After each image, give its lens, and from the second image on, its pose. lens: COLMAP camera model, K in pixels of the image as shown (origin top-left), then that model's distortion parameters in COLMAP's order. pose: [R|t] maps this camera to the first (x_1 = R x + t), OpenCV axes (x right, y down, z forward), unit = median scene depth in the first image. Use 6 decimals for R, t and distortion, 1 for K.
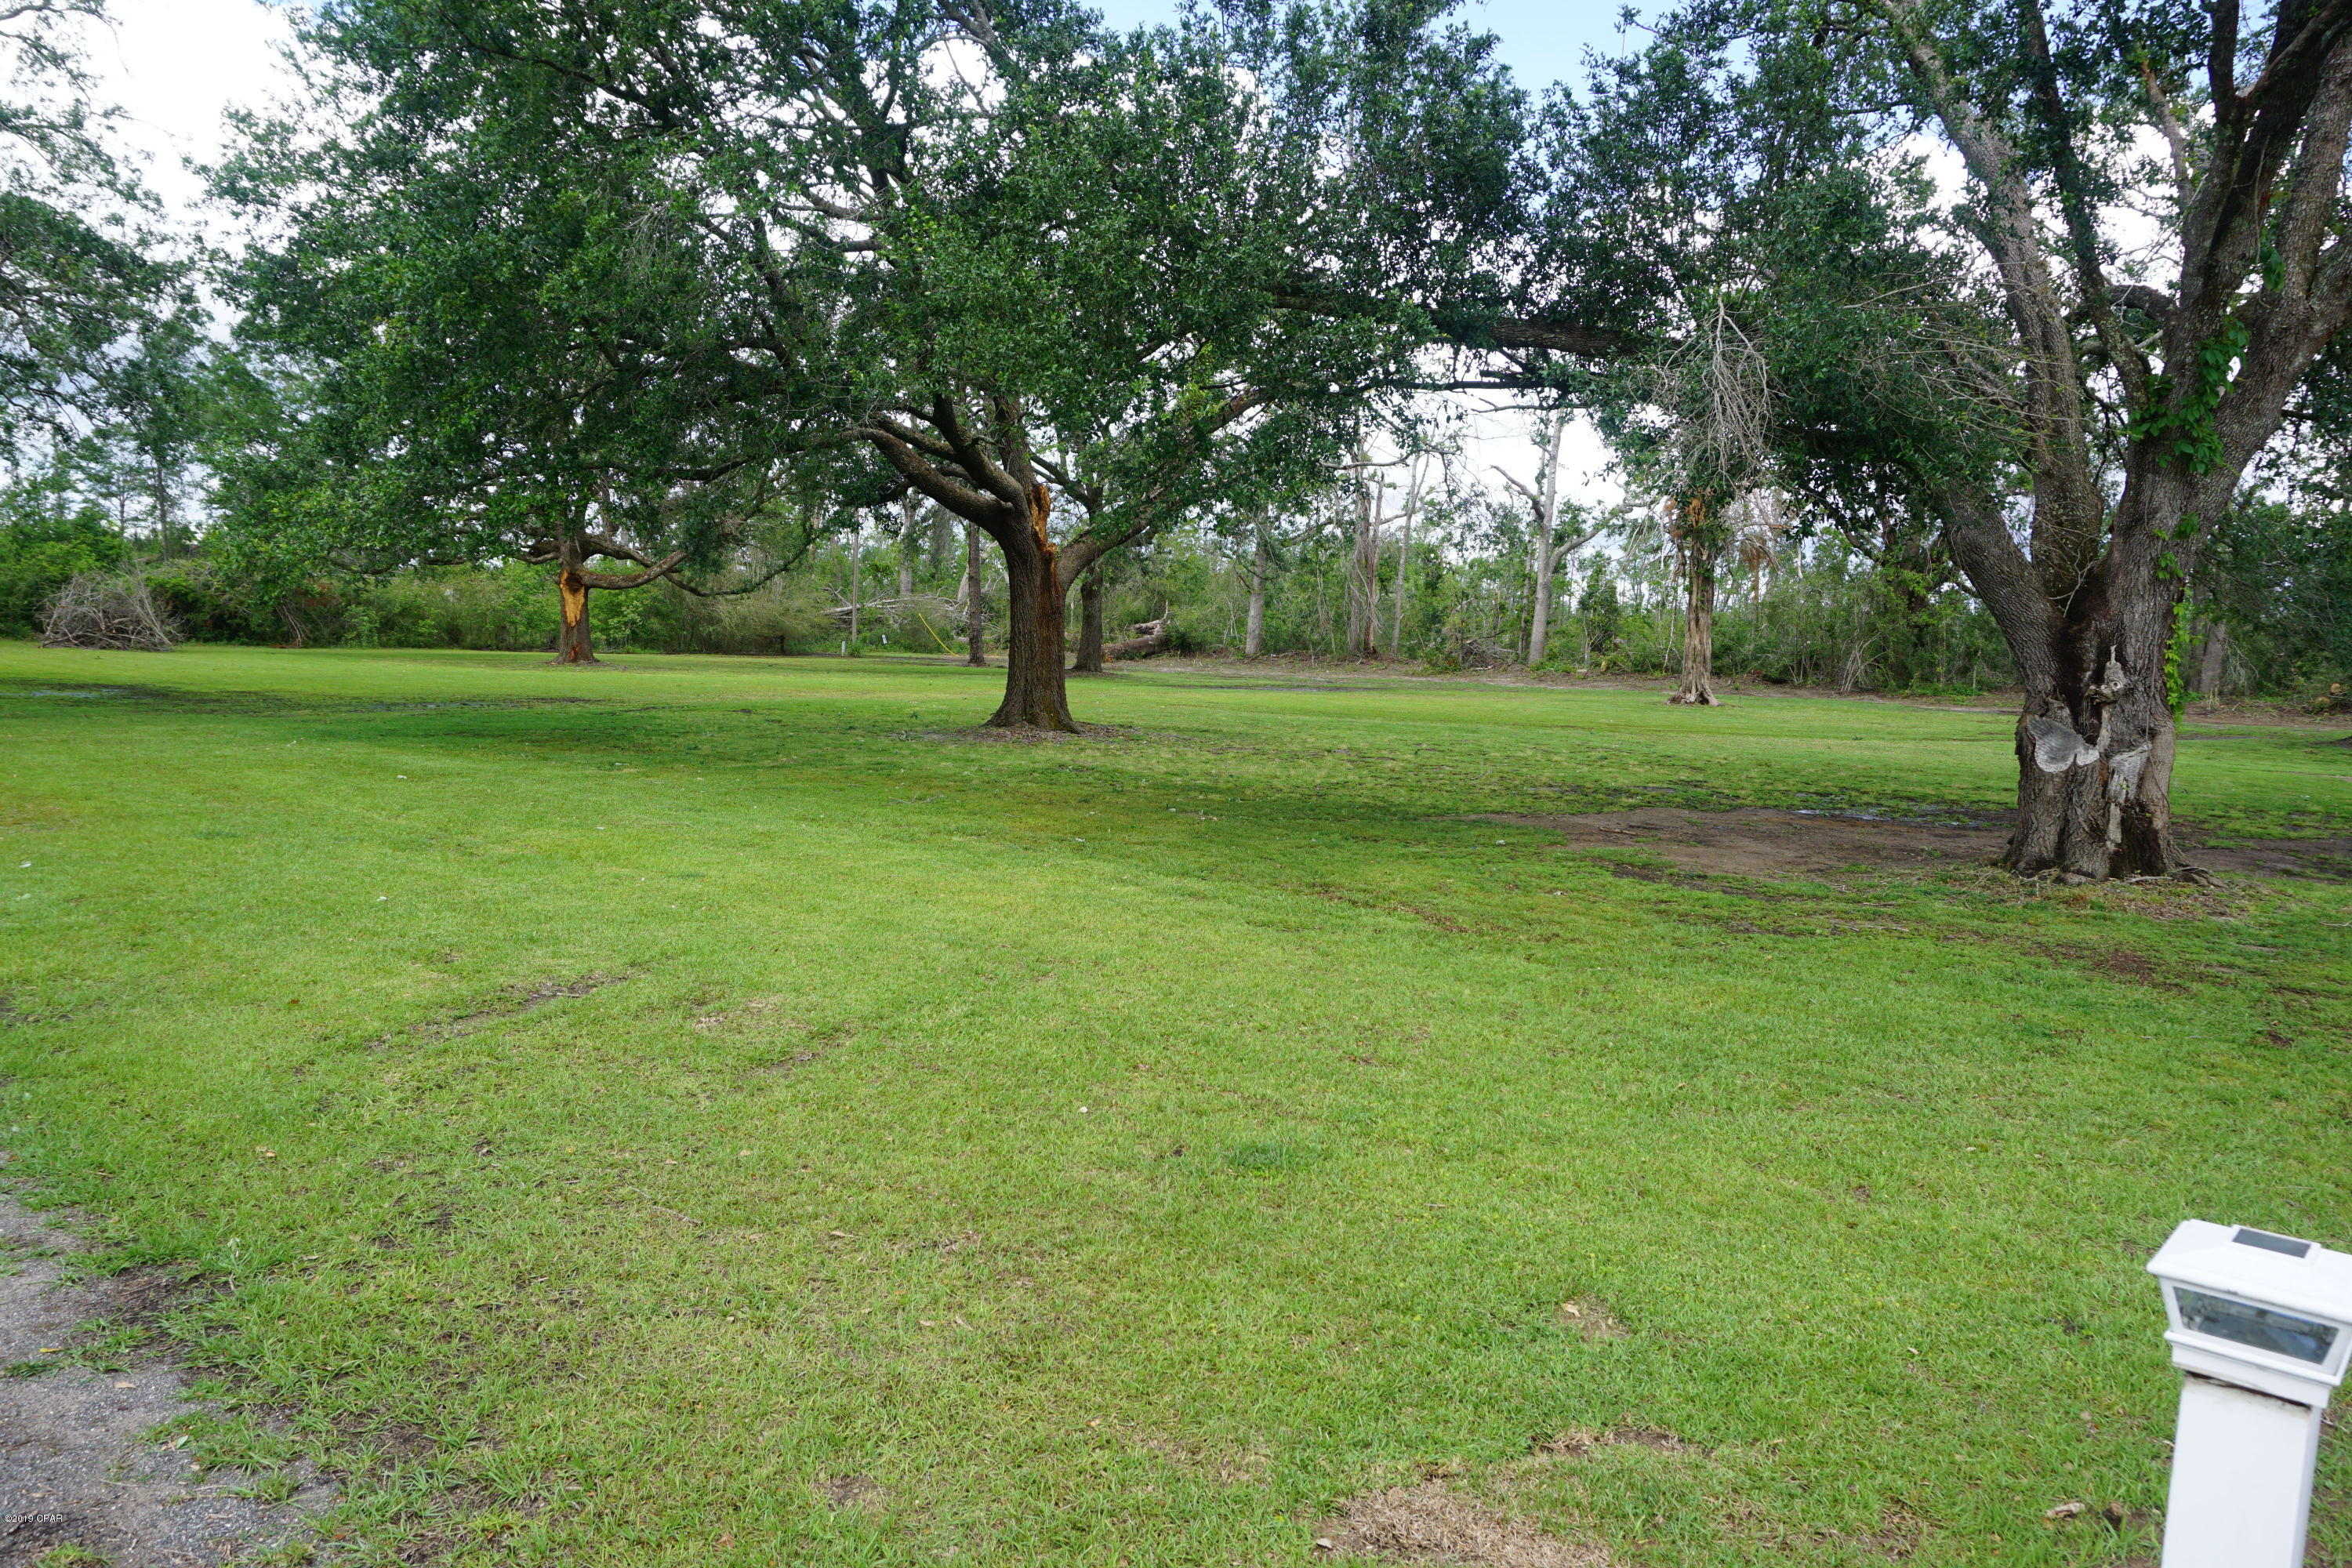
lens RADIAL K [[1797.1, 0, 1176.0], [0, 1797.1, 784.0], [0, 0, 1]] dist [-0.000200, -0.002720]
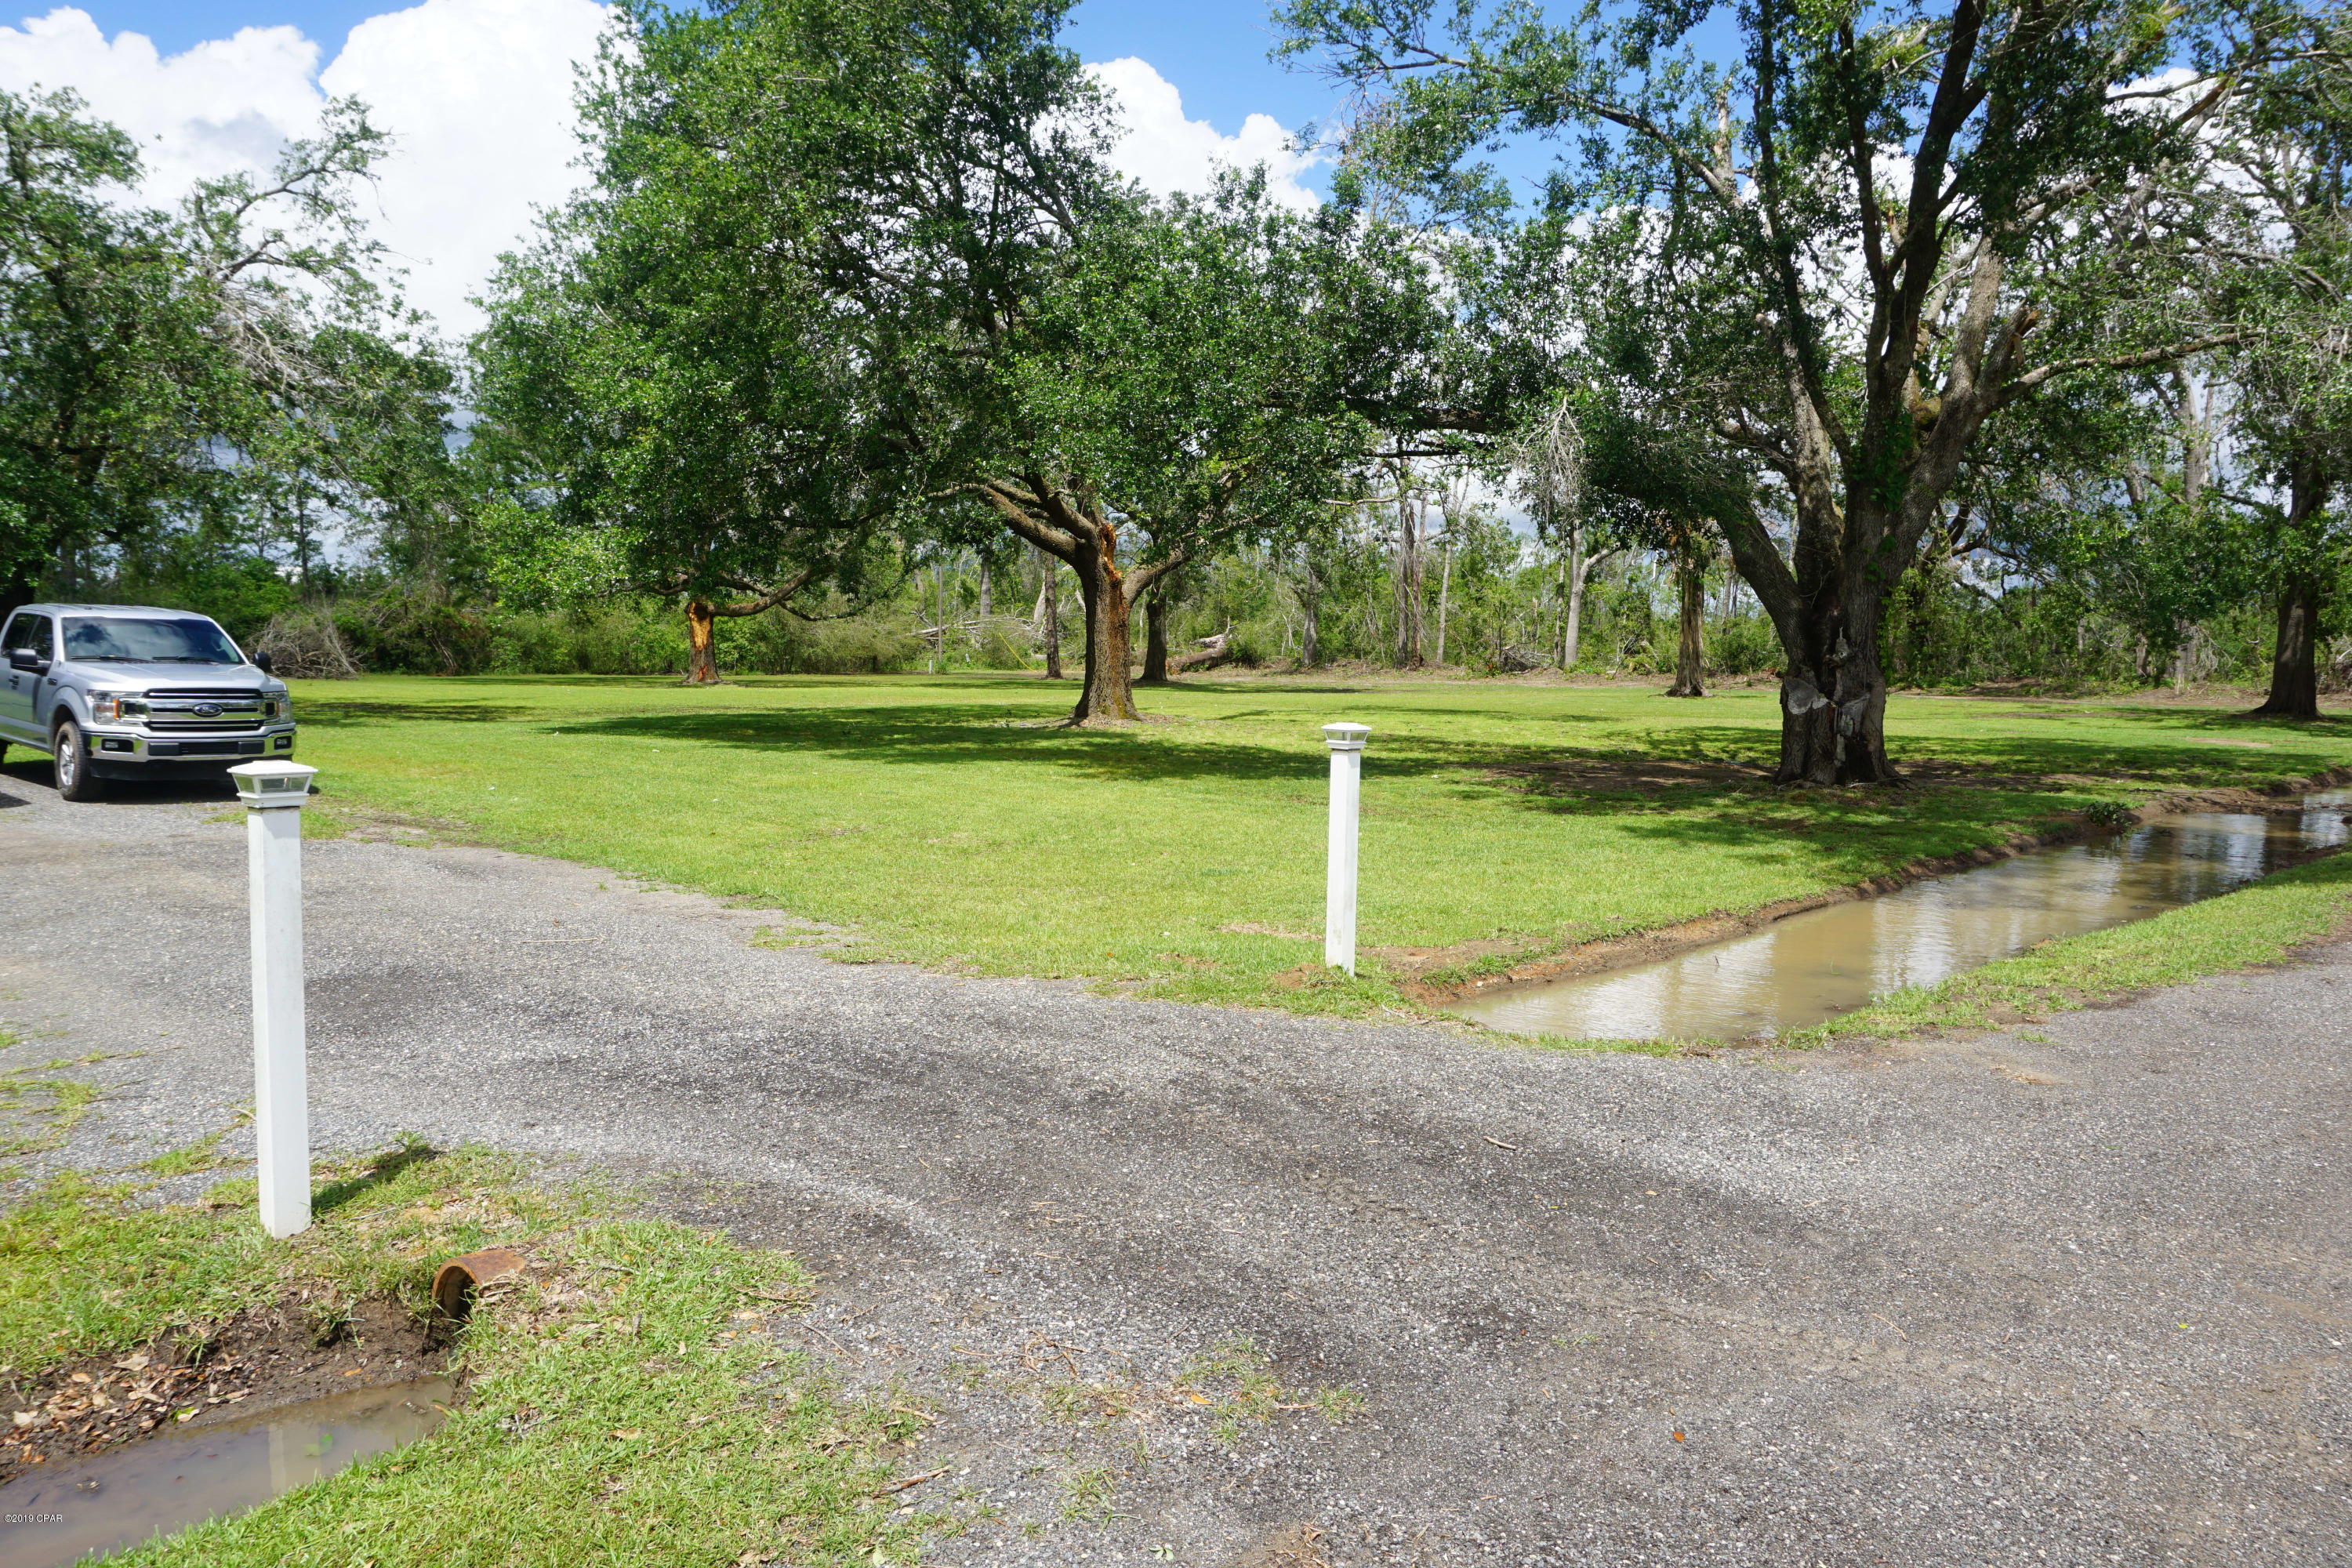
lens RADIAL K [[1797.1, 0, 1176.0], [0, 1797.1, 784.0], [0, 0, 1]] dist [-0.000200, -0.002720]
pose [[0.998976, -0.018693, -0.041207, 0.010570], [0.018281, 0.999779, -0.010350, 0.015110], [0.041392, 0.009587, 0.999097, -0.130944]]
